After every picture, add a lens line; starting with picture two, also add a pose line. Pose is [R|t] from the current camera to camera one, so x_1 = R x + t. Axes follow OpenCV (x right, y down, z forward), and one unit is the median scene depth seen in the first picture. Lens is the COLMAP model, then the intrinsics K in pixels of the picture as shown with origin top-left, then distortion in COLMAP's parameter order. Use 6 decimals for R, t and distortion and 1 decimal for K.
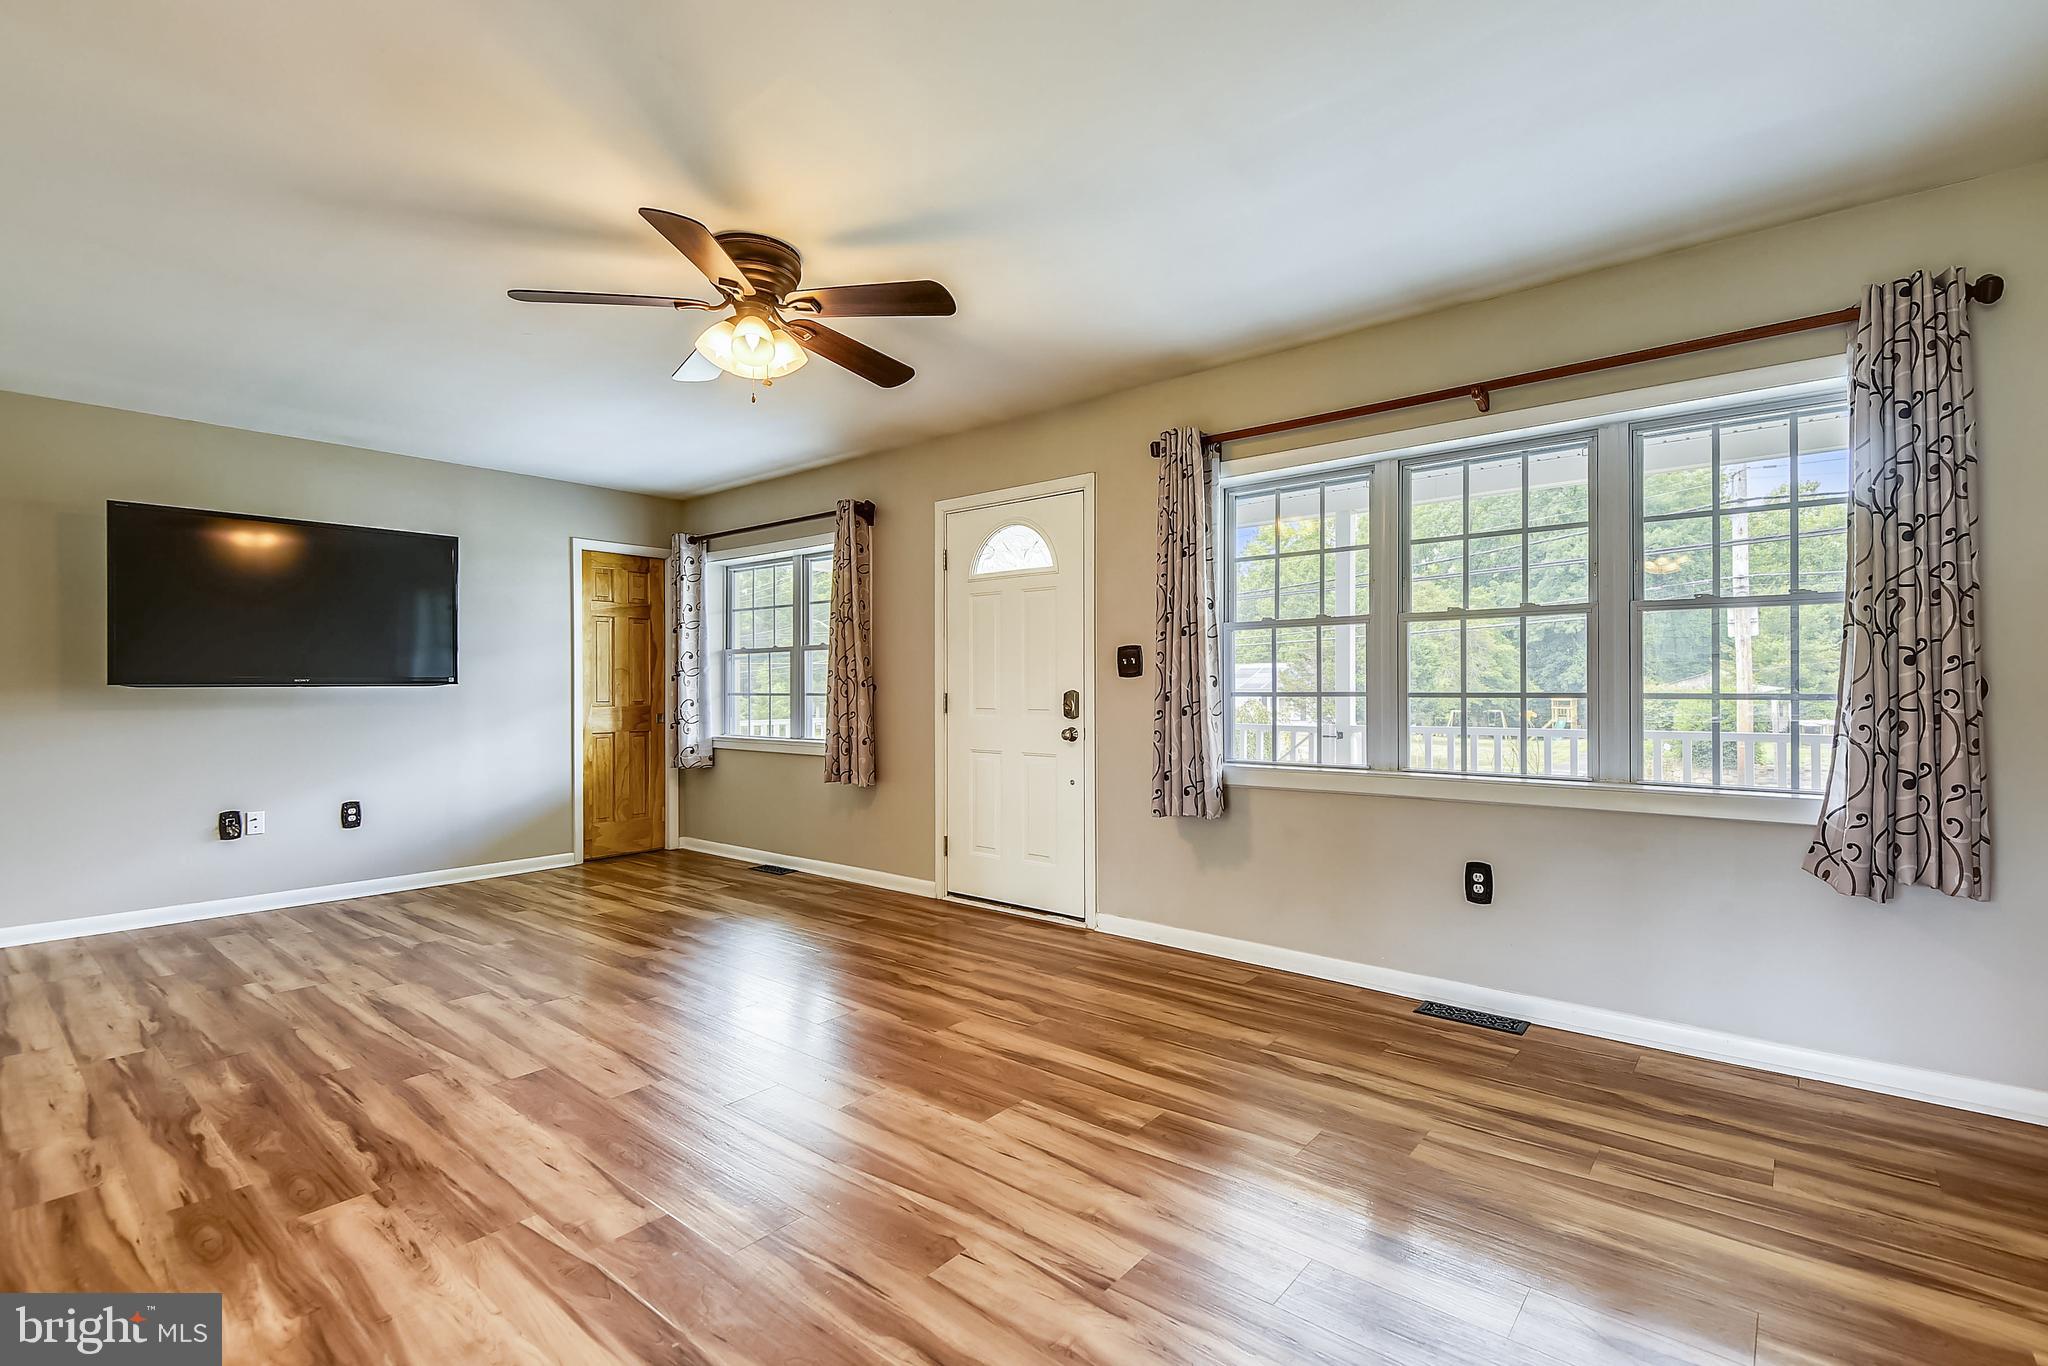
lens RADIAL K [[936.1, 0, 1035.7], [0, 936.1, 681.0], [0, 0, 1]] dist [-0.013260, -0.002544]
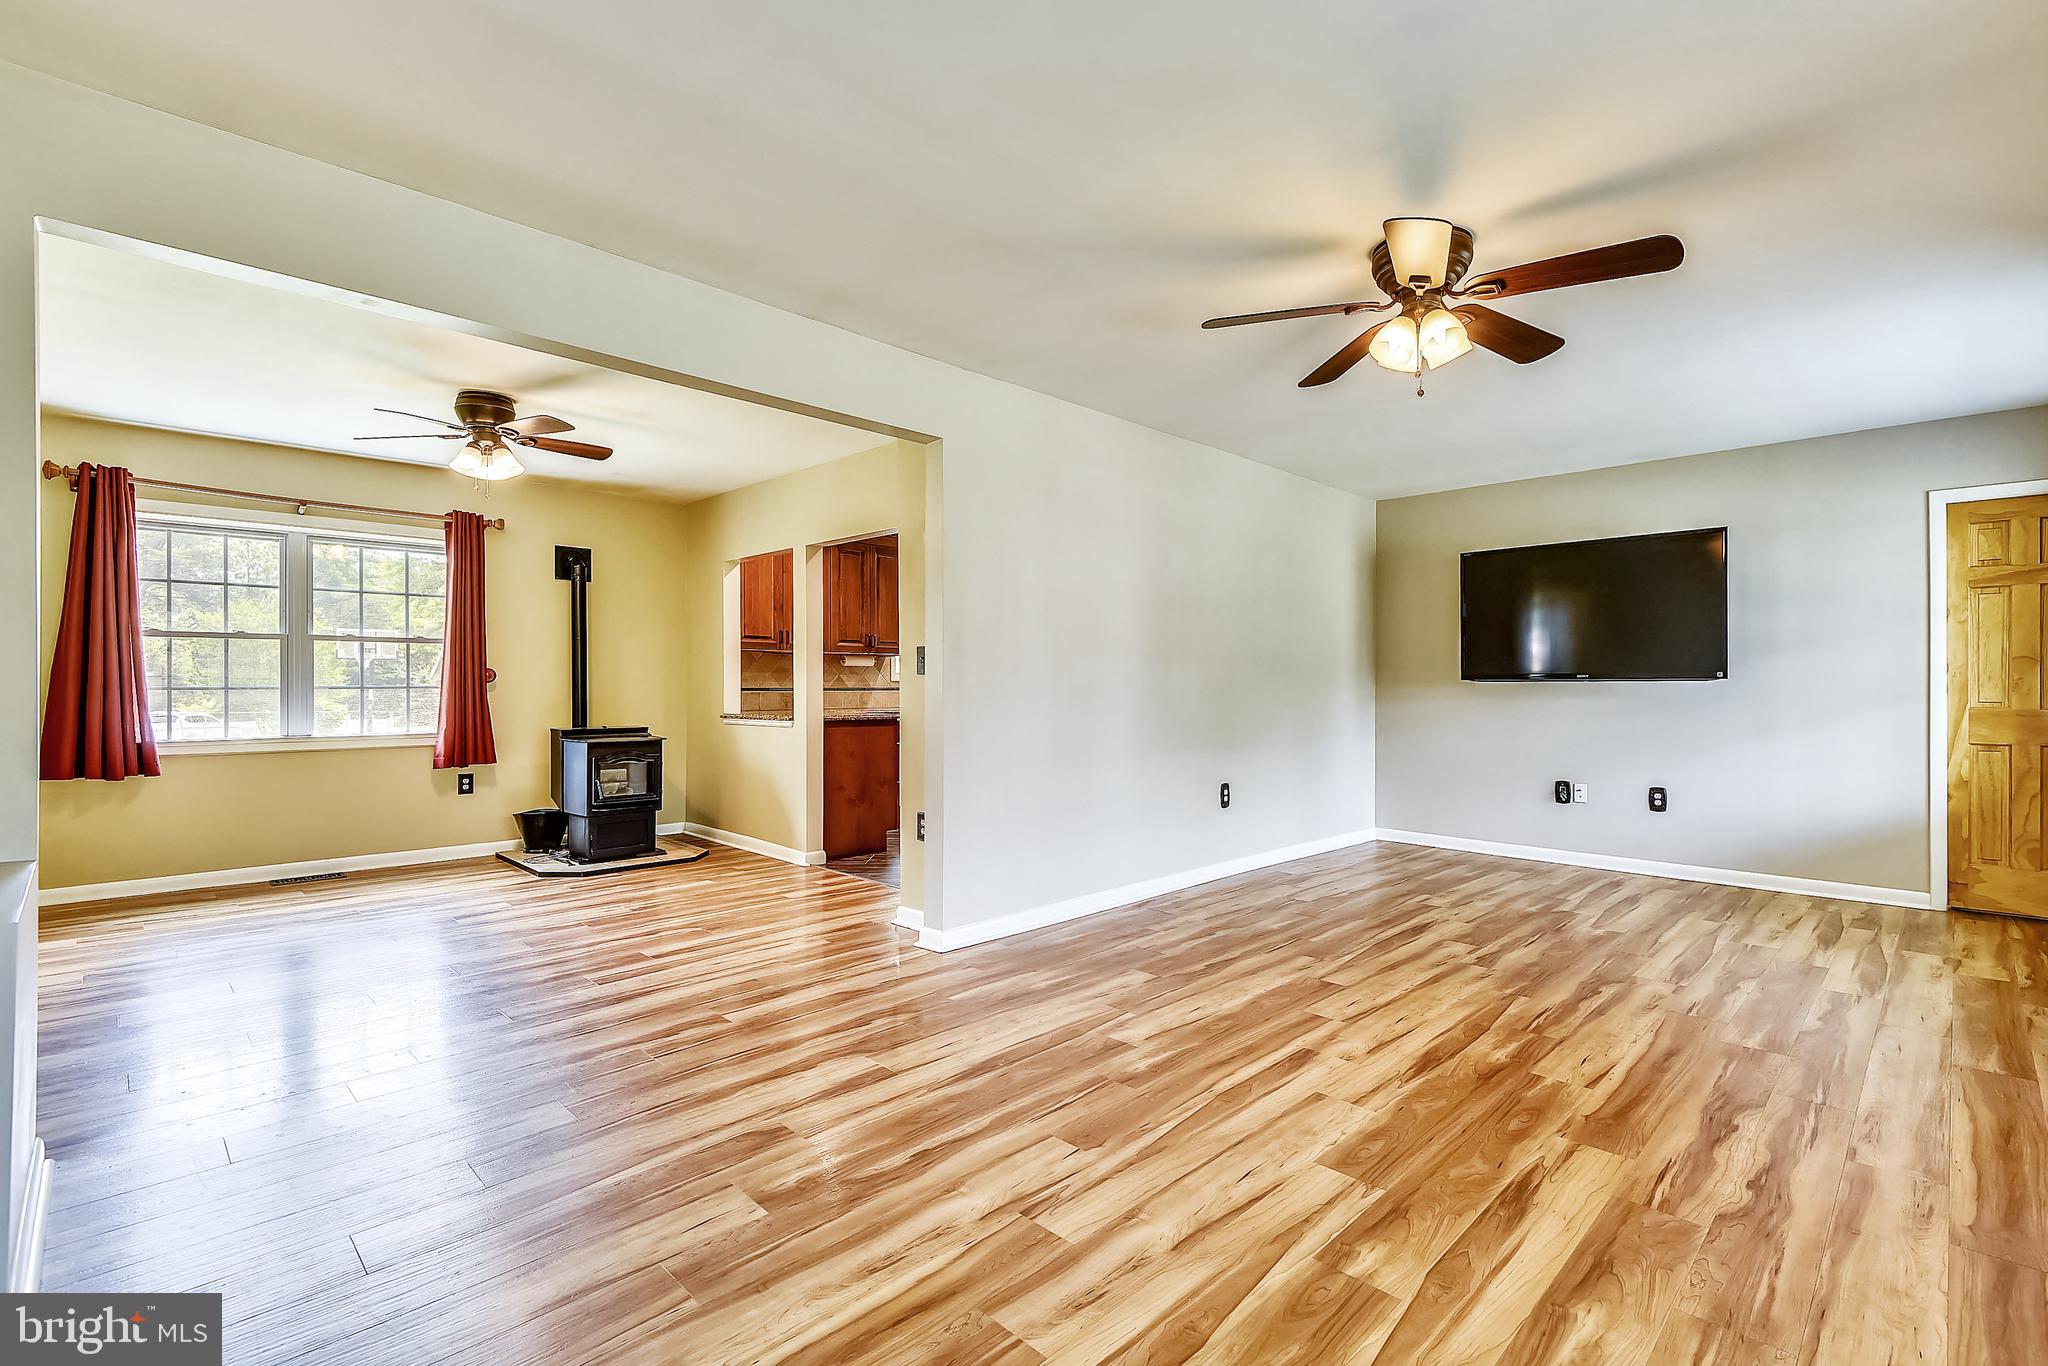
lens RADIAL K [[936.1, 0, 1039.7], [0, 936.1, 681.5], [0, 0, 1]] dist [-0.013260, -0.002544]
pose [[-0.116307, 0.004196, -0.993204, 0.660862], [0.002721, 0.999989, 0.003906, 0.000697], [0.993210, -0.002248, -0.116318, 0.637193]]
